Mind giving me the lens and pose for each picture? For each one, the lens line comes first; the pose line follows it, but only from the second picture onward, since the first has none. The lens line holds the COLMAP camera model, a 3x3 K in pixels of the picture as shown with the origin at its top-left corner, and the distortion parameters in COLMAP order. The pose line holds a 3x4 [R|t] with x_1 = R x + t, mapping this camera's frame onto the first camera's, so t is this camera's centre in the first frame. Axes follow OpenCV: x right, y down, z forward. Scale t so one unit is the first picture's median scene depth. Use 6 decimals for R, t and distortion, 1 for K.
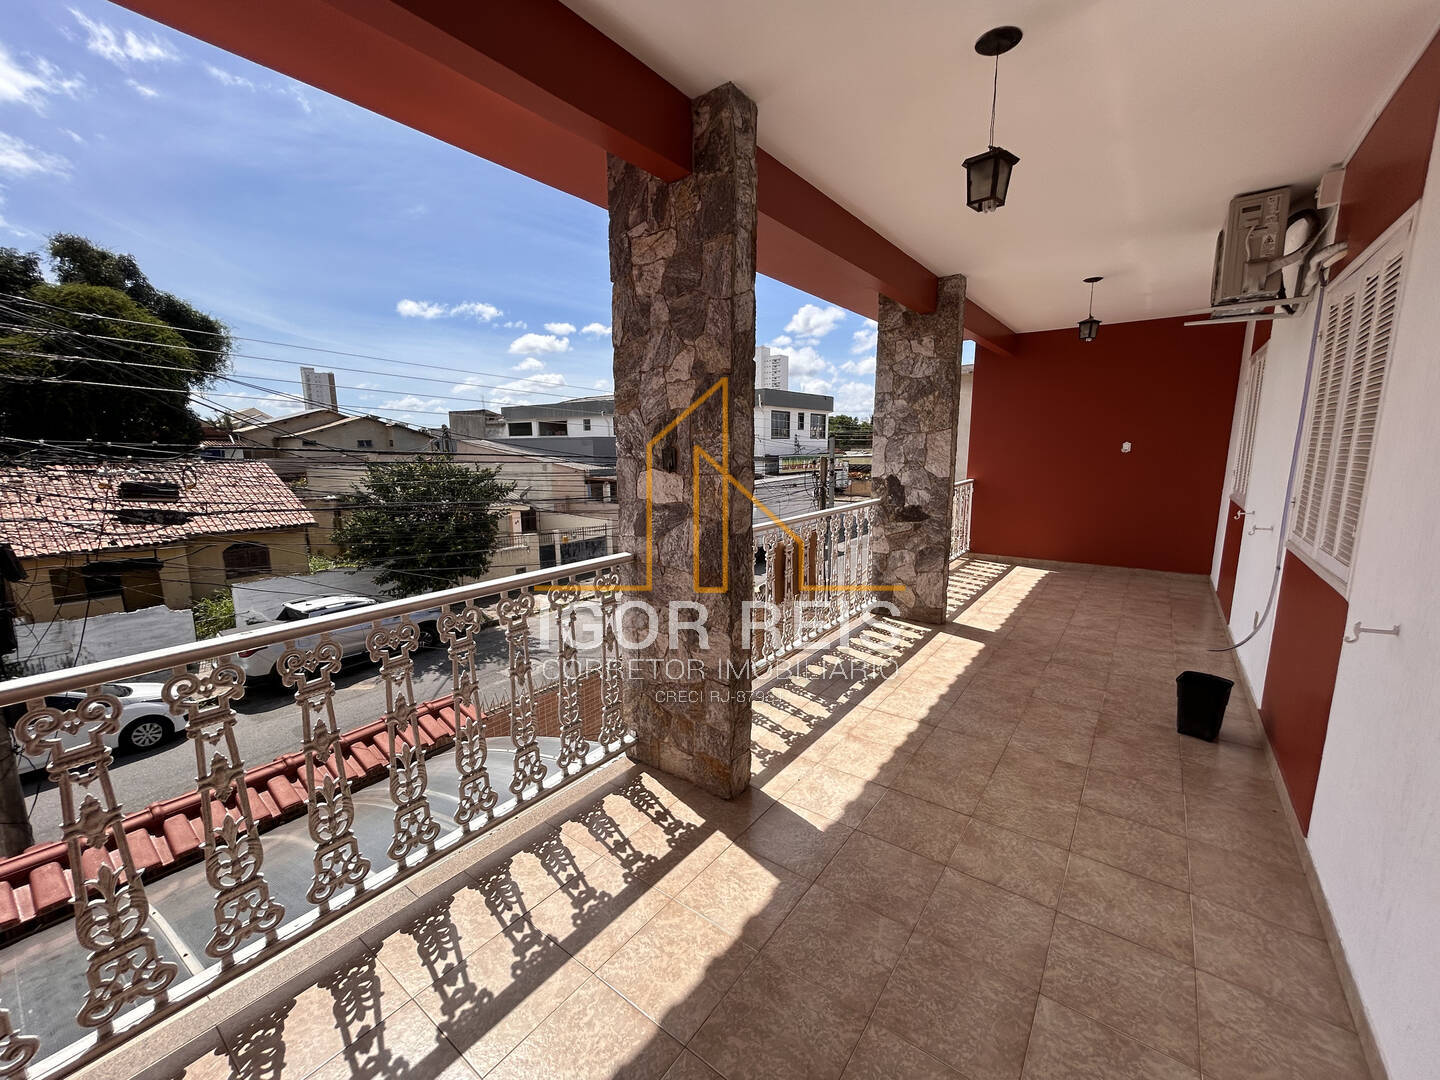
lens RADIAL K [[584.0, 0, 718.6], [0, 584.0, 541.9], [0, 0, 1]] dist [0.001026, 0.000919]
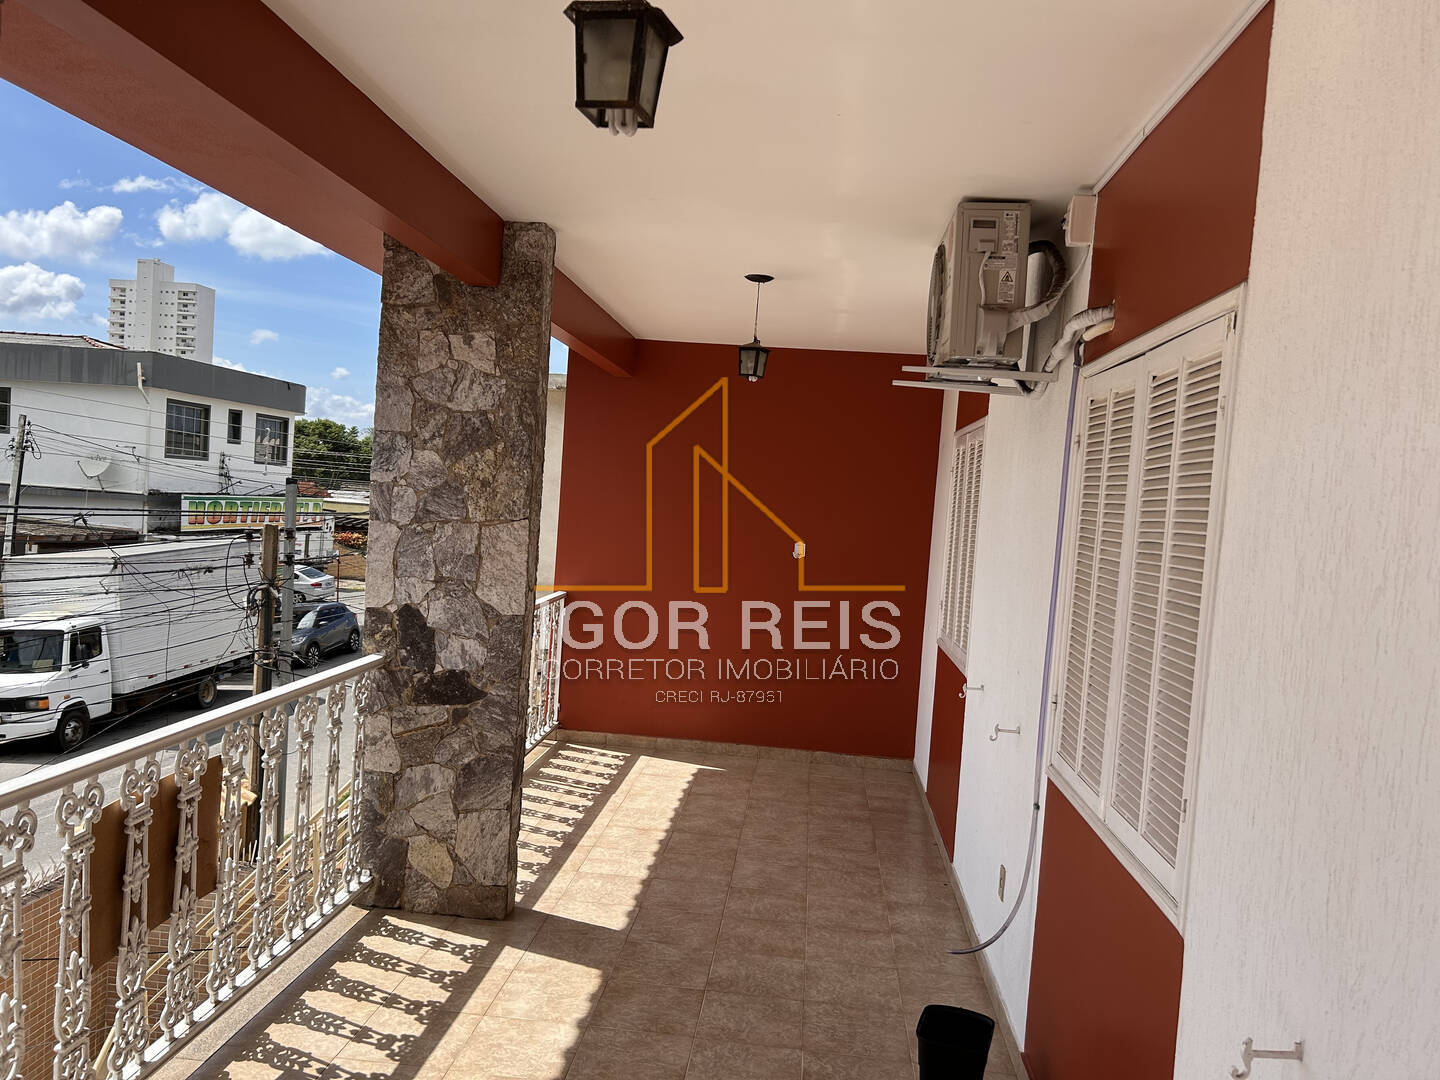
lens RADIAL K [[1075.5, 0, 717.2], [0, 1075.5, 549.3], [0, 0, 1]] dist [0.065527, -0.086671]
pose [[0.849018, 0.037766, 0.527012, 0.048991], [0.013293, 0.995600, -0.092761, -0.078161], [-0.528196, 0.085761, 0.844781, 0.133034]]
